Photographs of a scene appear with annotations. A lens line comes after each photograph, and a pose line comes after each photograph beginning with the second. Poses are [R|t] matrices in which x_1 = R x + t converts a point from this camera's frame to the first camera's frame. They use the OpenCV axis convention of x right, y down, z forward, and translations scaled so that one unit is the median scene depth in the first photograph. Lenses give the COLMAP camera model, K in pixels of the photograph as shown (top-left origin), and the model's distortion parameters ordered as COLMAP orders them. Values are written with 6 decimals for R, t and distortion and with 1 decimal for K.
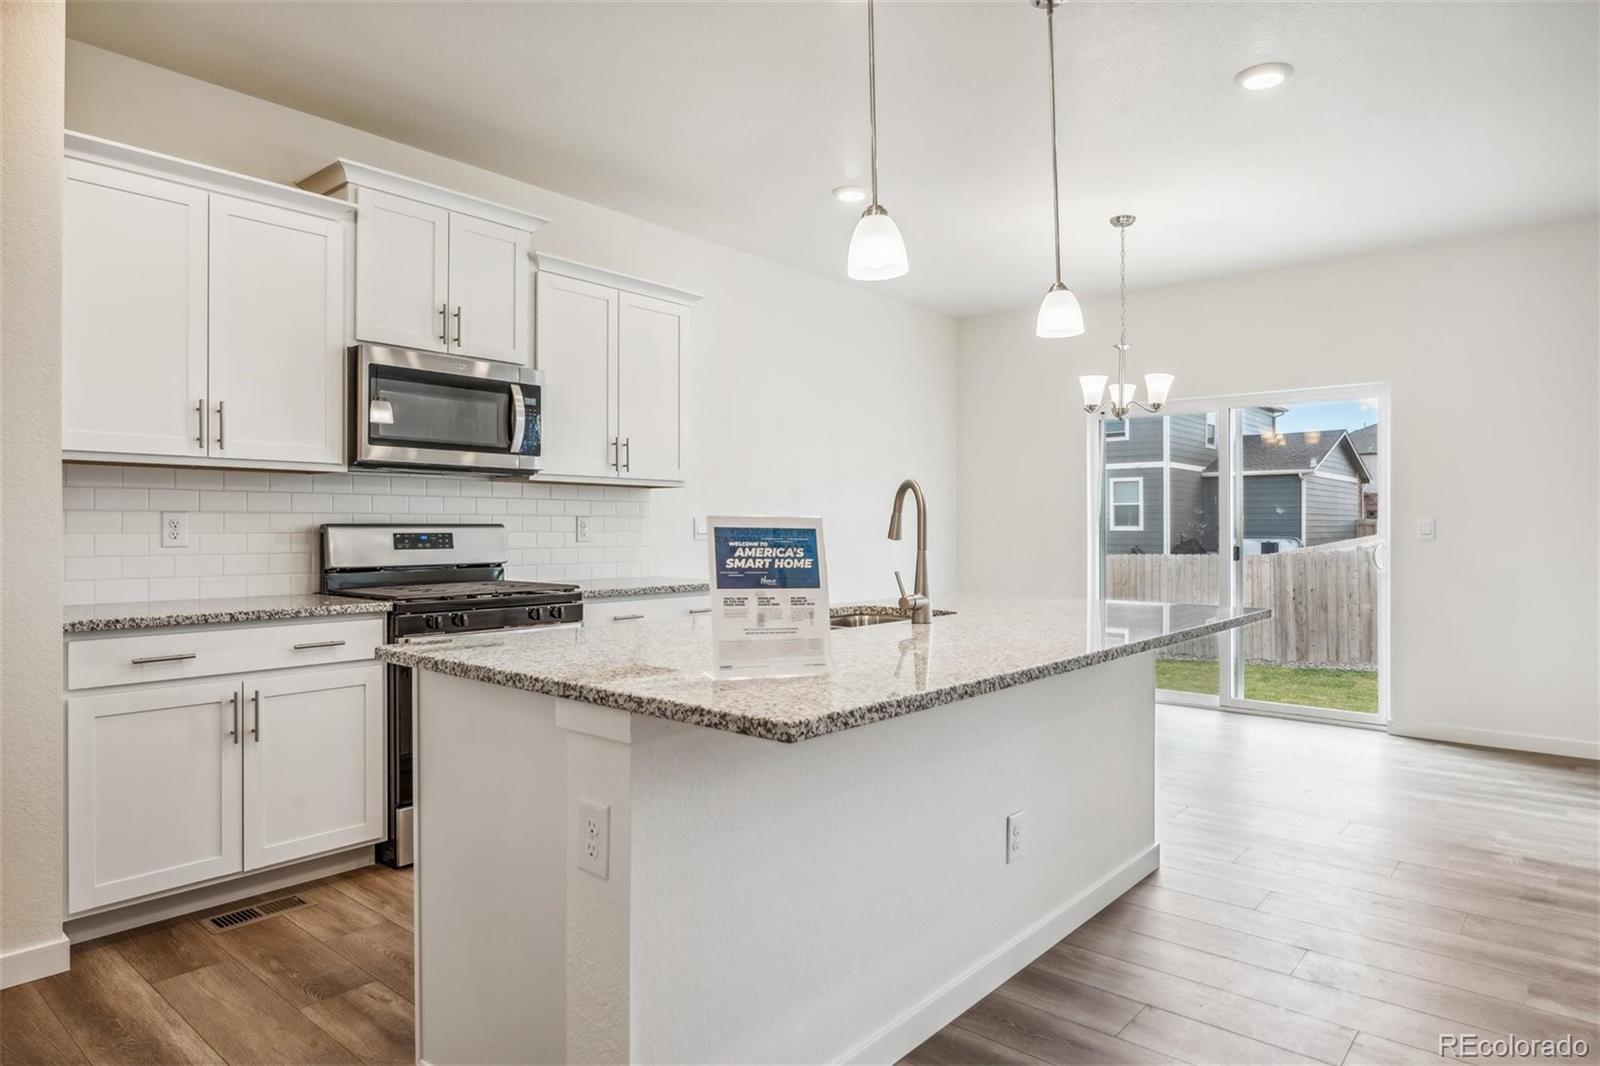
lens RADIAL K [[928.7, 0, 793.2], [0, 928.7, 534.7], [0, 0, 1]] dist [-0.001494, 0.000100]
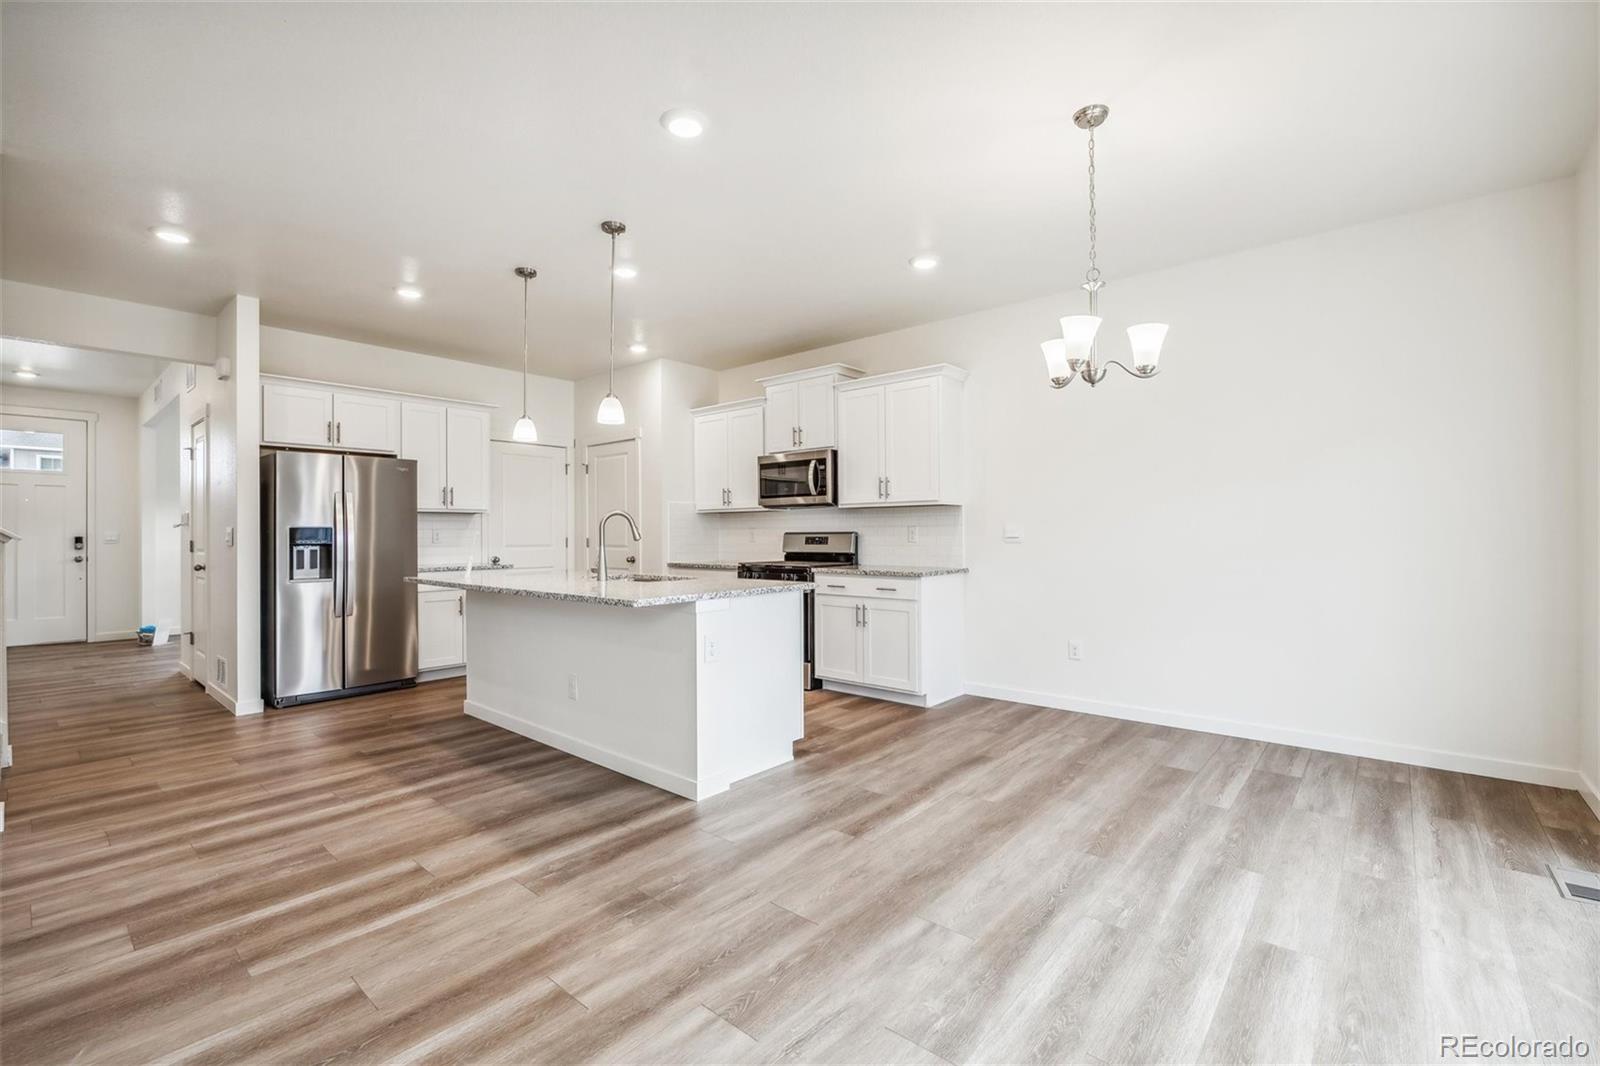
lens RADIAL K [[692.4, 0, 794.0], [0, 692.4, 535.5], [0, 0, 1]] dist [-0.012473, -0.000963]
pose [[-0.004997, 0.001486, -0.999986, 1.186580], [-0.001806, 0.999997, 0.001495, -0.006976], [0.999986, 0.001813, -0.004994, 1.010015]]
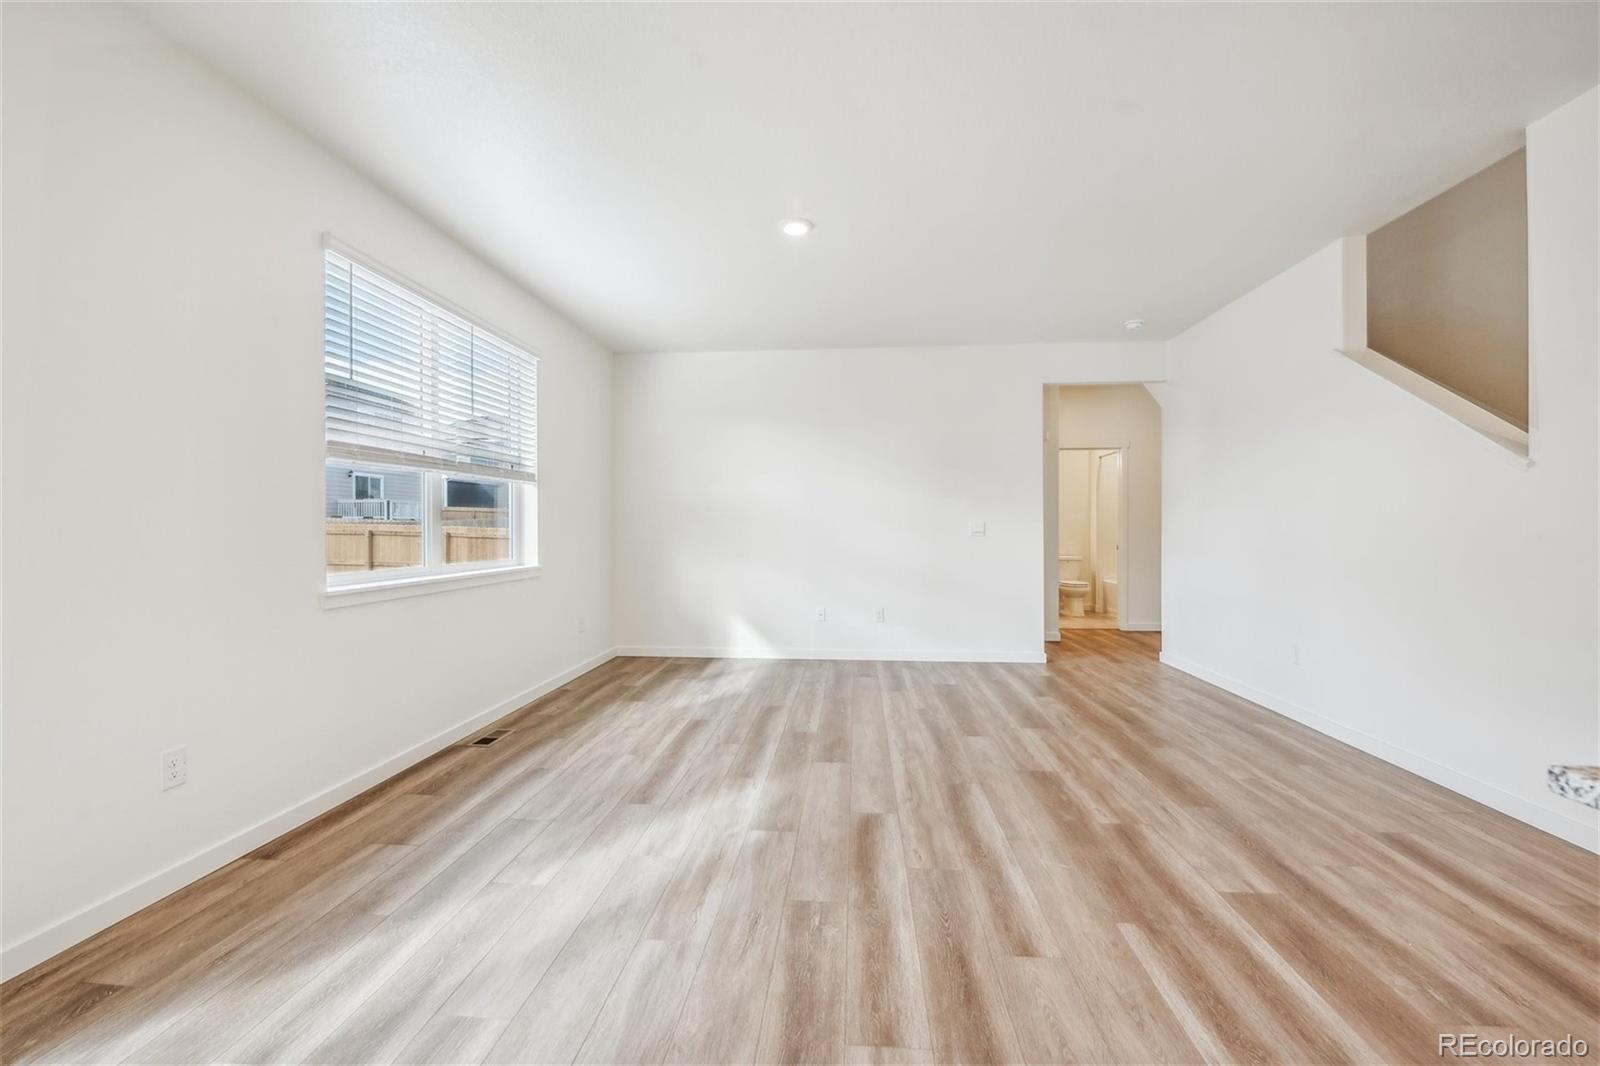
lens RADIAL K [[692.4, 0, 809.6], [0, 692.4, 521.9], [0, 0, 1]] dist [-0.012473, -0.000963]
pose [[-0.585571, 0.007321, 0.810588, 0.378302], [0.007117, 0.999967, -0.003890, -0.007755], [-0.810590, 0.003491, -0.585604, 1.137462]]
